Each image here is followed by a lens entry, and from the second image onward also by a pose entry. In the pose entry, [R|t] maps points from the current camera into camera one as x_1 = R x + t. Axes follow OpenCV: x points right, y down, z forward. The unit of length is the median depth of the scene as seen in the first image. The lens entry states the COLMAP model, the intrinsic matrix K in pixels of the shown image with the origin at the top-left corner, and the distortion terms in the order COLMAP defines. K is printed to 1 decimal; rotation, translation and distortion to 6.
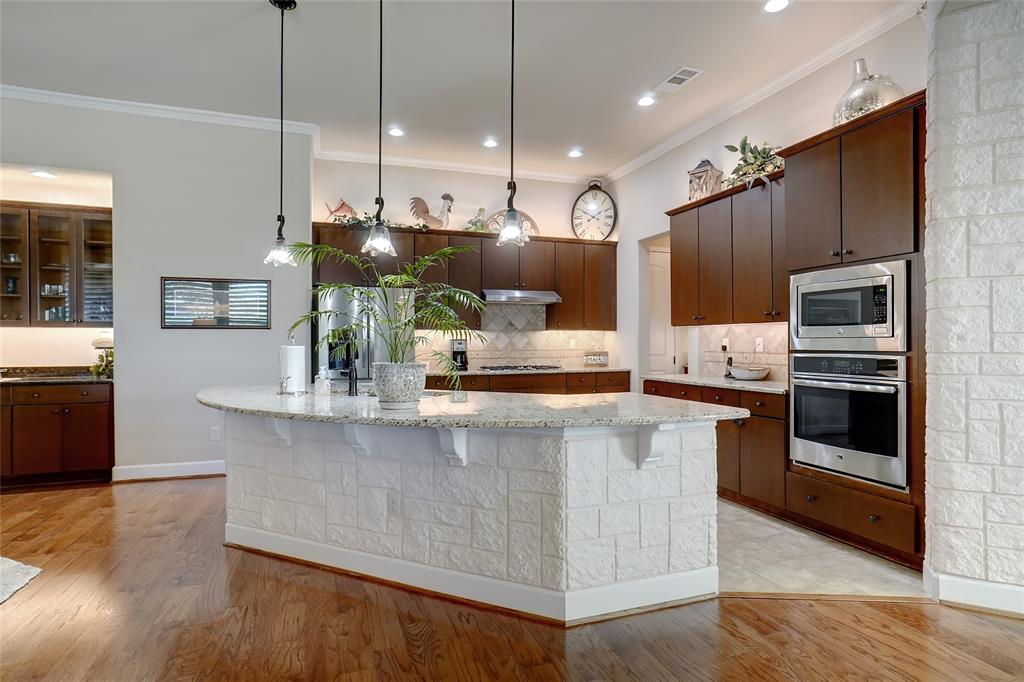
lens RADIAL K [[549.5, 0, 512.0], [0, 549.5, 341.0], [0, 0, 1]] dist [-0.000014, 0.003936]
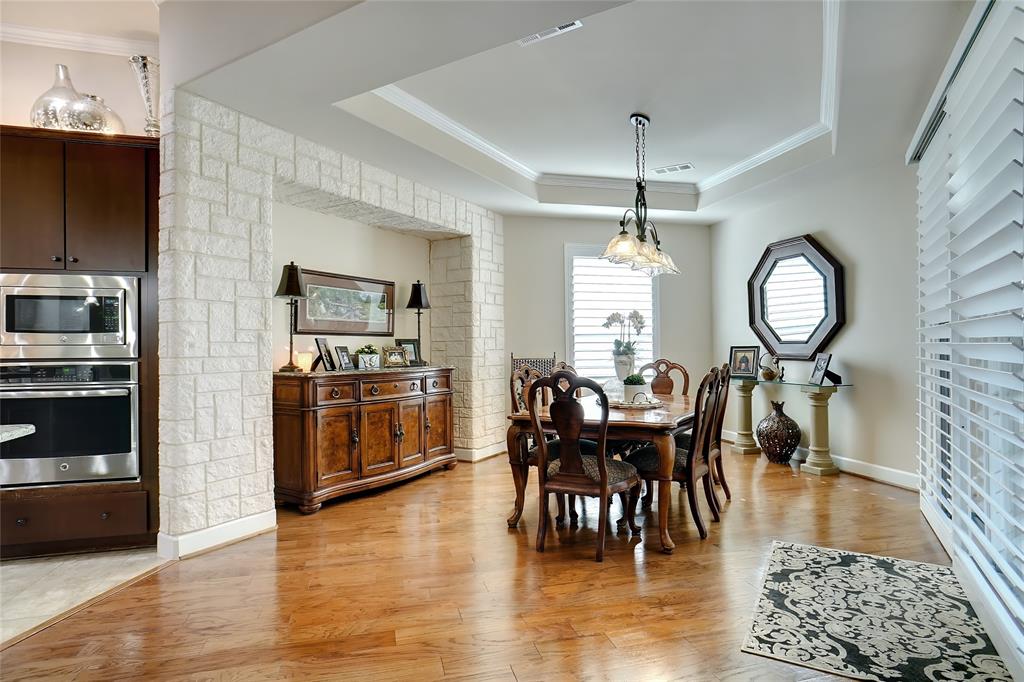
lens RADIAL K [[549.5, 0, 512.0], [0, 549.5, 341.0], [0, 0, 1]] dist [-0.000014, 0.003936]
pose [[0.084783, 0.013213, 0.996312, -0.397275], [0.004606, 0.999896, -0.013652, 0.004084], [-0.996389, 0.005746, 0.084714, 0.145026]]
